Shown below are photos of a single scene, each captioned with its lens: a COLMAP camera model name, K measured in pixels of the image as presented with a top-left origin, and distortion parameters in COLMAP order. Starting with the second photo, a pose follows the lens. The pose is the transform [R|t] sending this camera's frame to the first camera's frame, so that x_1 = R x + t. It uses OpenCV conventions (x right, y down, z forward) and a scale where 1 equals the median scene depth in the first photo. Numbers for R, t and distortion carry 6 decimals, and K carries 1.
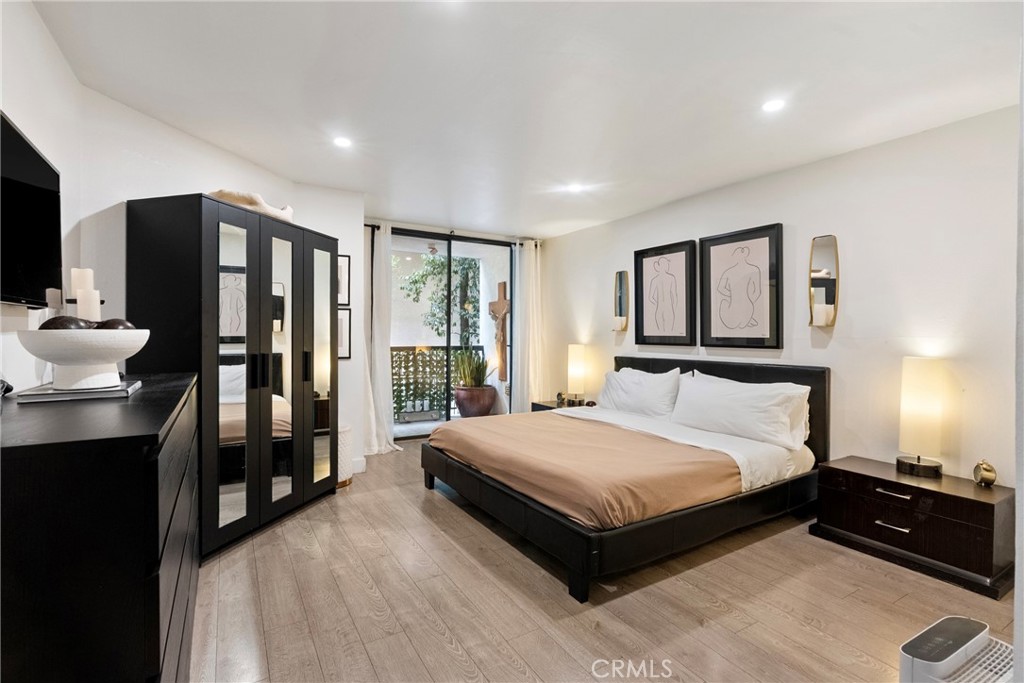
lens RADIAL K [[497.5, 0, 511.8], [0, 497.5, 335.1], [0, 0, 1]] dist [0.001800, -0.000095]
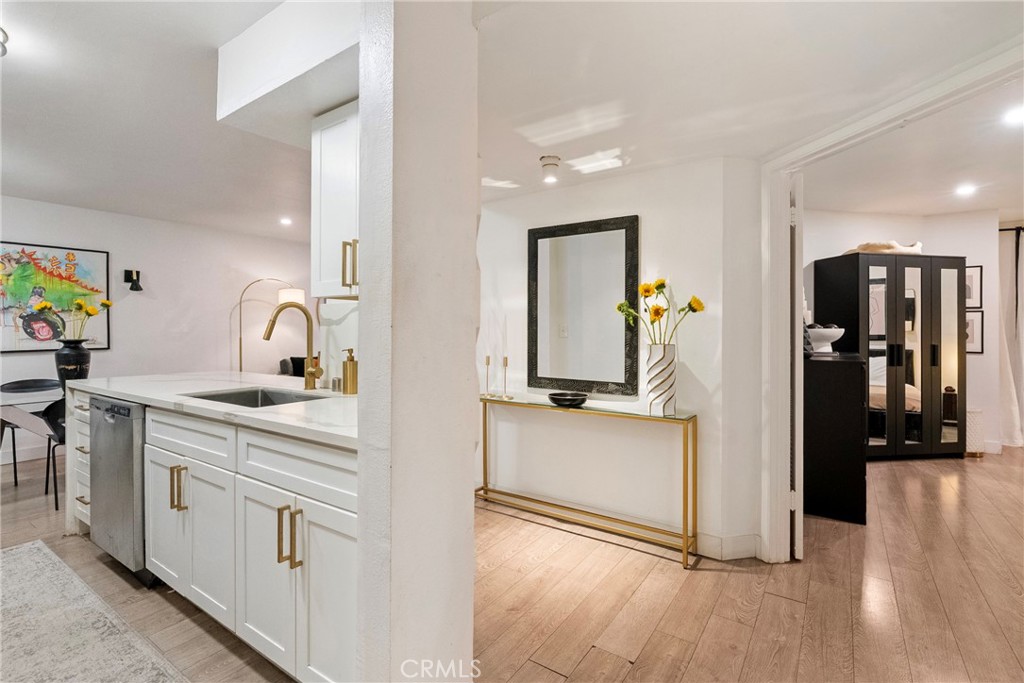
lens RADIAL K [[478.7, 0, 507.5], [0, 478.7, 332.3], [0, 0, 1]] dist [-0.013152, 0.001303]
pose [[0.417194, -0.008047, -0.908782, 0.243824], [-0.001853, 0.999951, -0.009705, 0.010985], [0.908816, 0.005733, 0.417159, -0.526525]]
